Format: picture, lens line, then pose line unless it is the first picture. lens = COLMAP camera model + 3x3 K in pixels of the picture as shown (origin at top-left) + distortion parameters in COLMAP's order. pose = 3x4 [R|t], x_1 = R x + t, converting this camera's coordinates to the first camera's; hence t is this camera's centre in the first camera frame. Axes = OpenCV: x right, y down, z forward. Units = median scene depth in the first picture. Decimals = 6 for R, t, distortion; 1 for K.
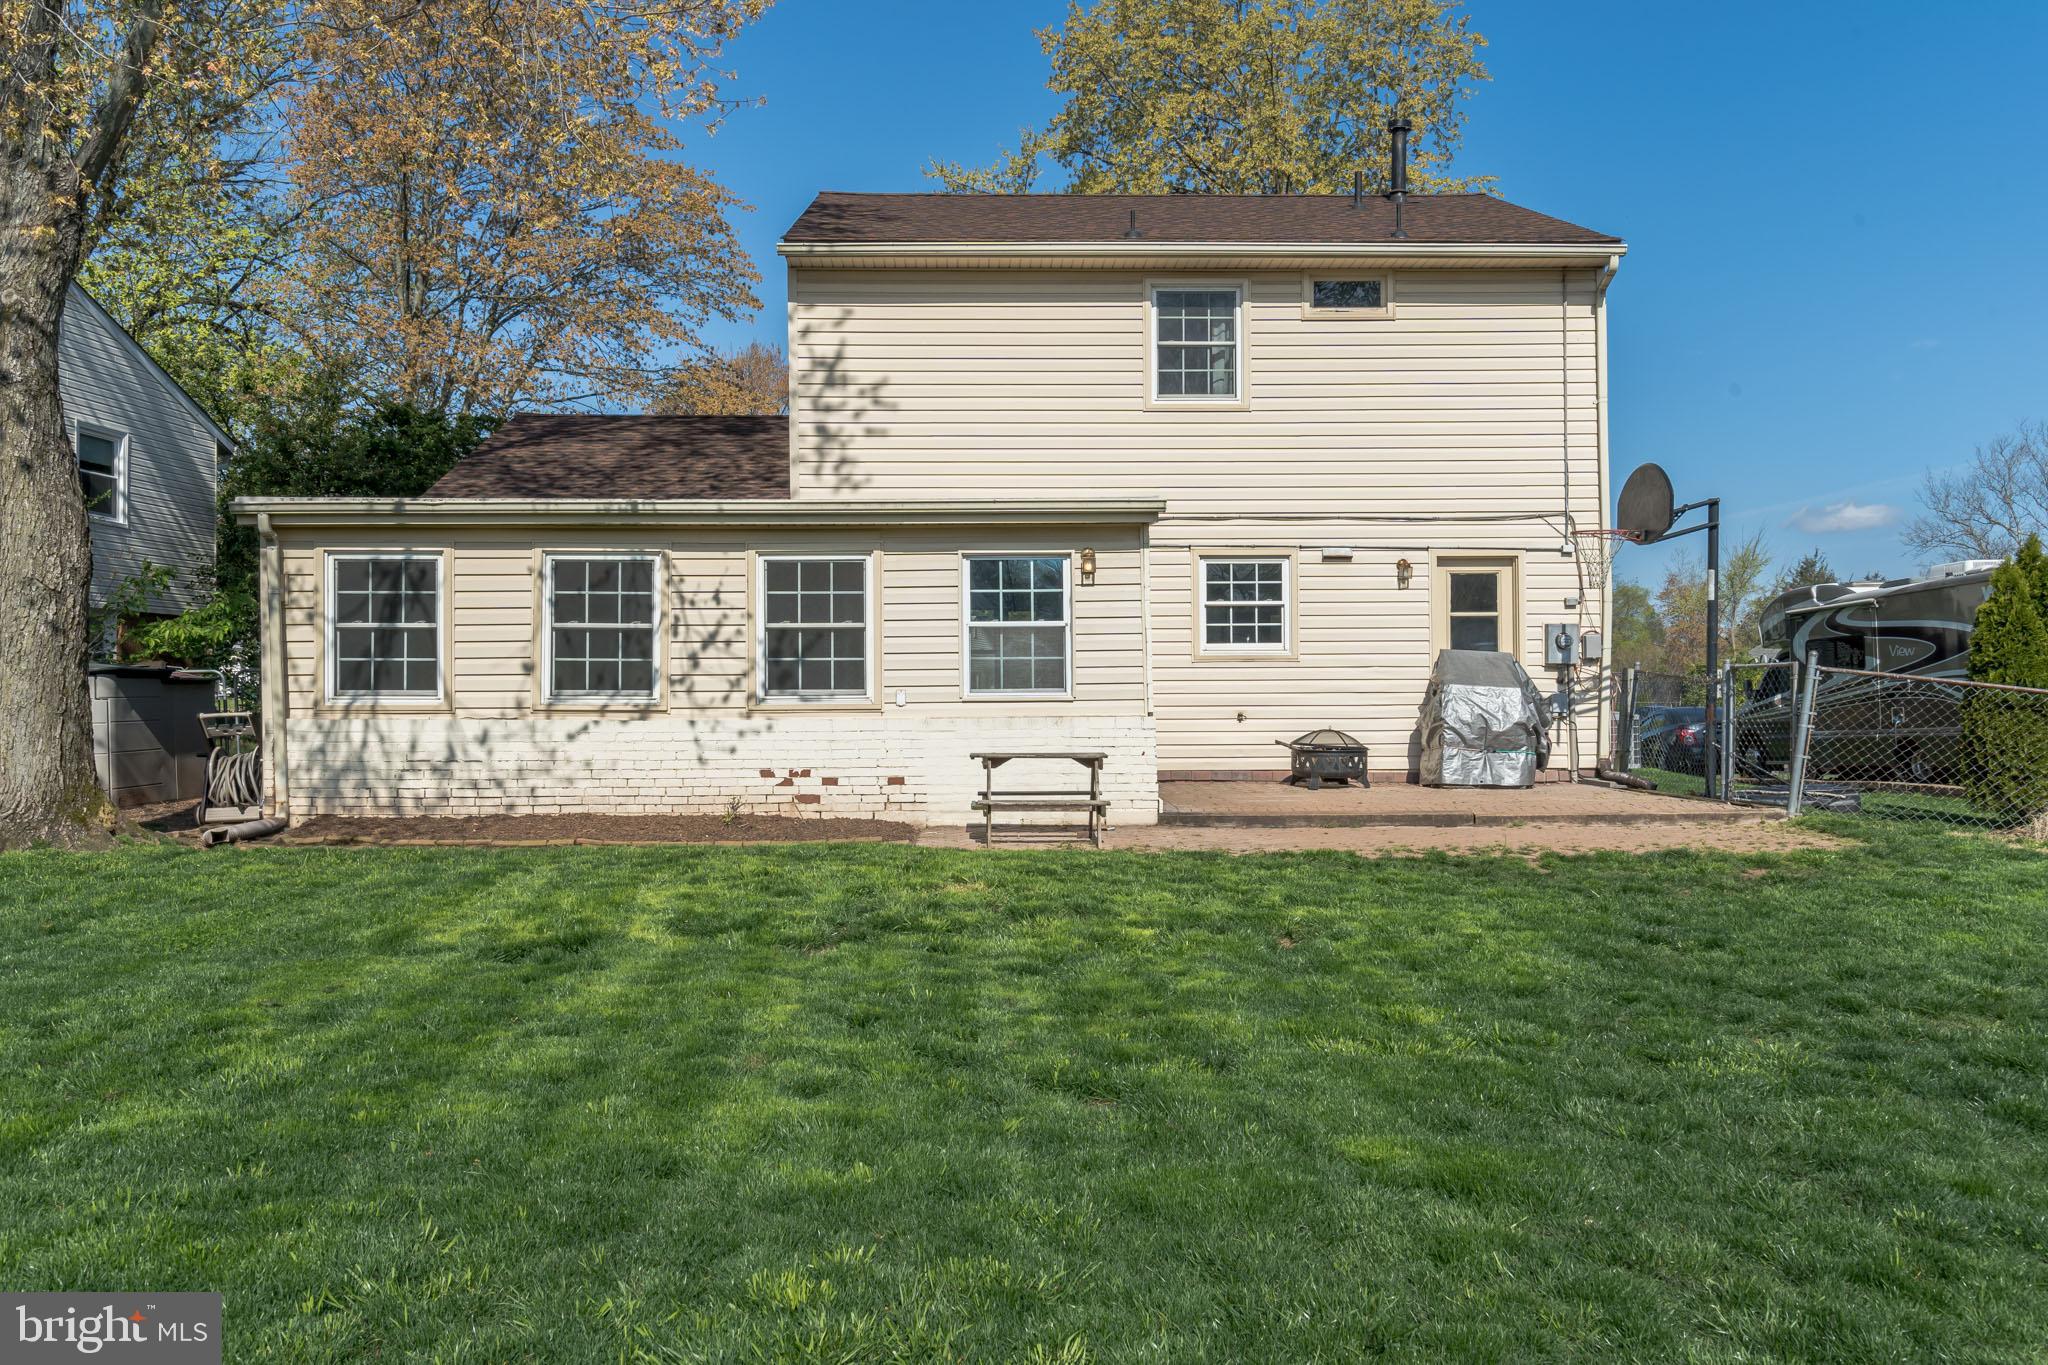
lens RADIAL K [[1674.6, 0, 1023.3], [0, 1674.6, 674.0], [0, 0, 1]] dist [0.028875, -0.003110]
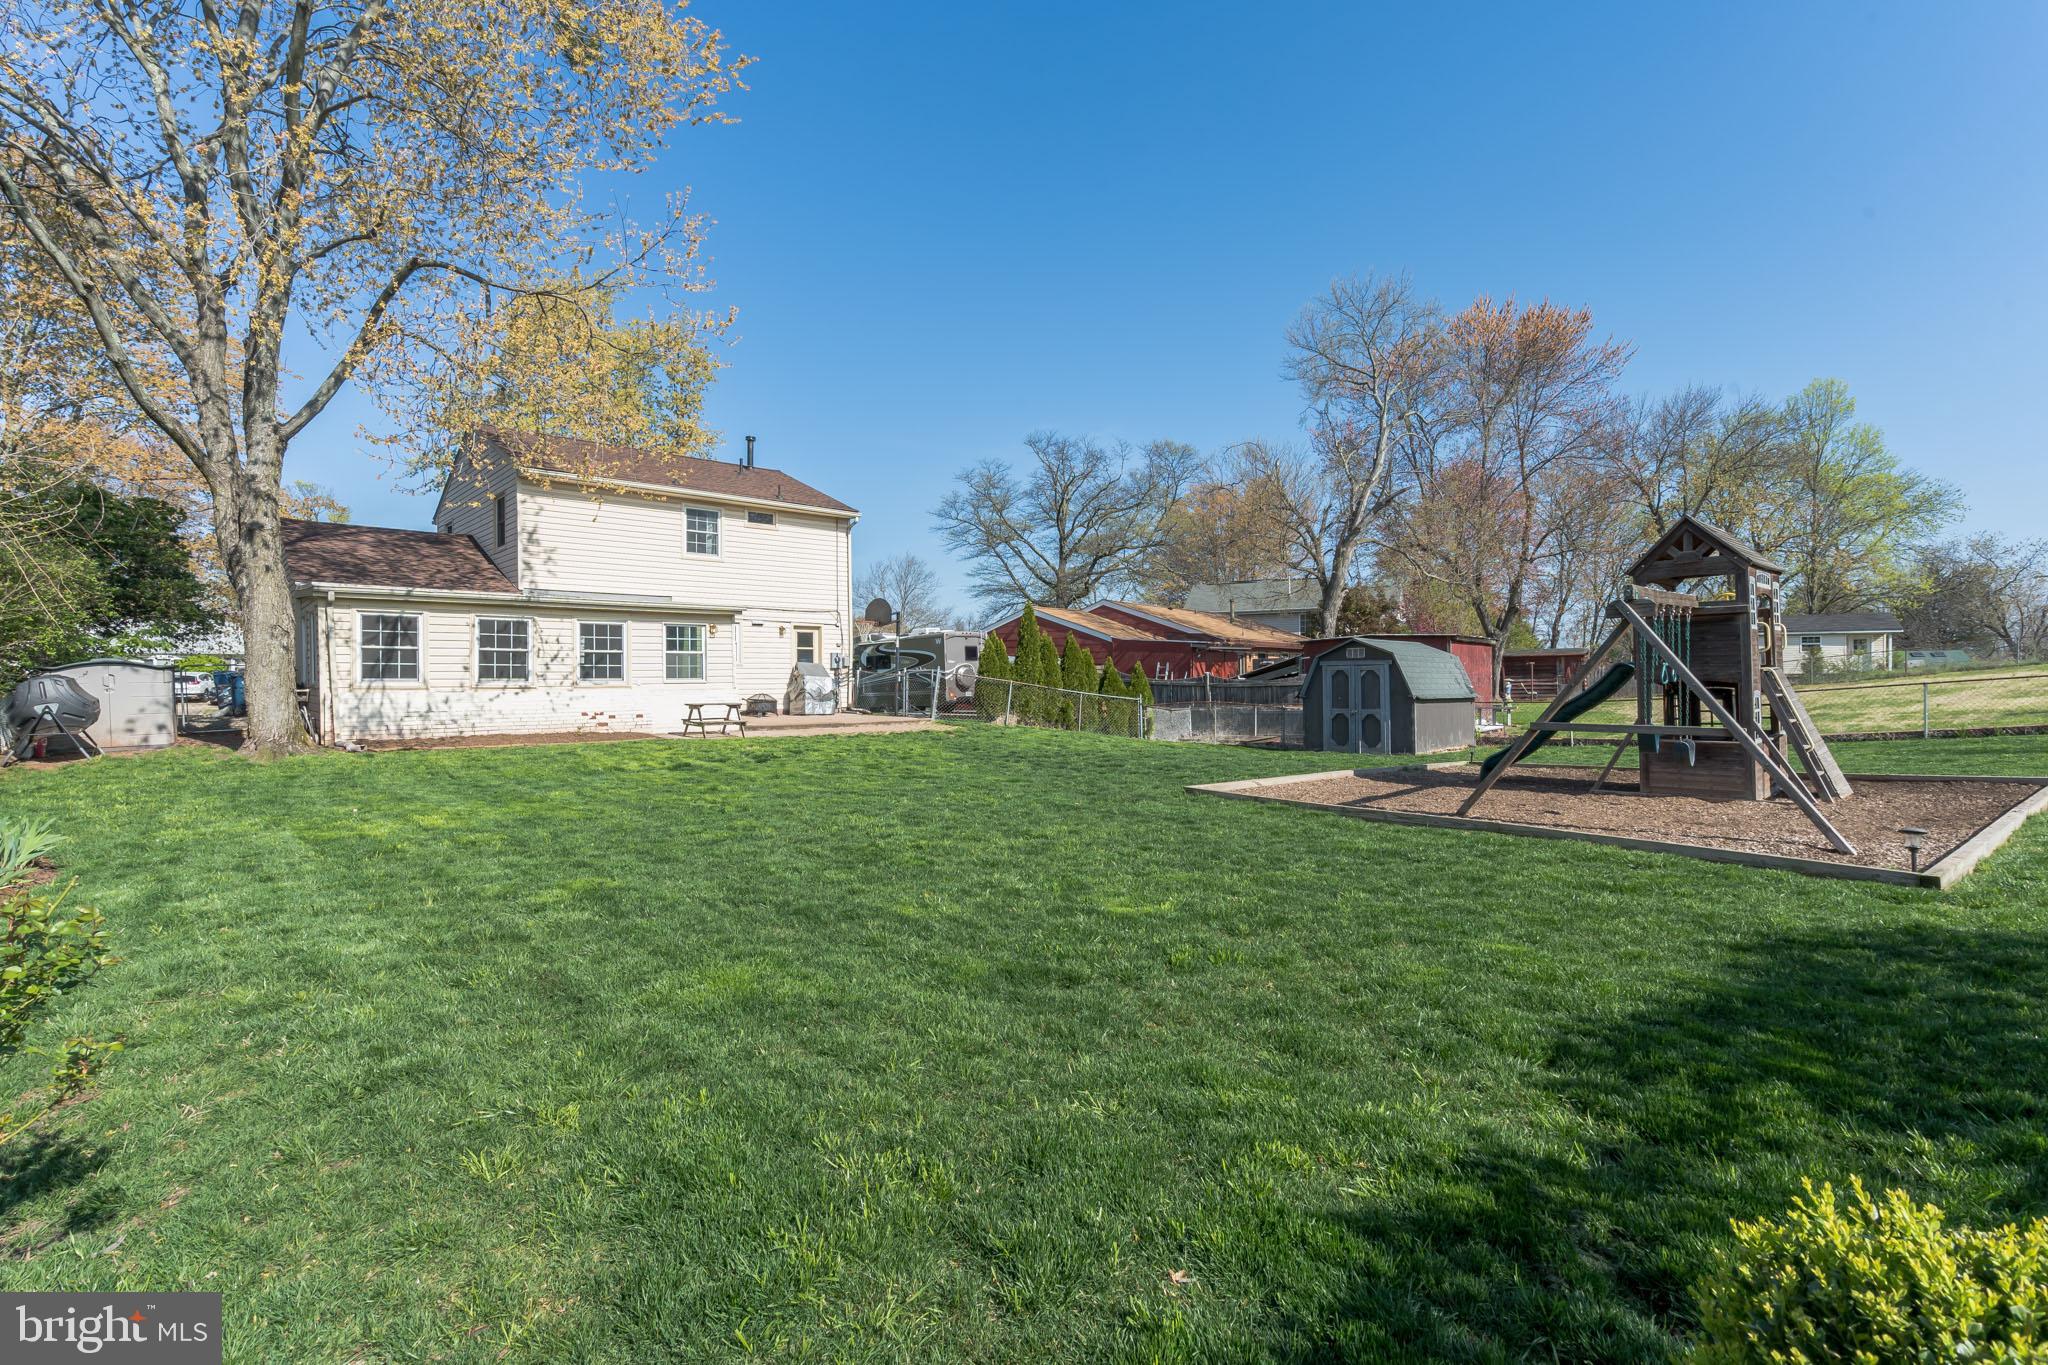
lens RADIAL K [[971.0, 0, 1024.6], [0, 971.0, 677.7], [0, 0, 1]] dist [-0.008114, 0.000595]
pose [[0.743130, 0.002255, 0.669144, -0.596078], [-0.014519, 0.999813, 0.012754, -0.017963], [-0.668990, -0.019193, 0.743024, -0.416702]]
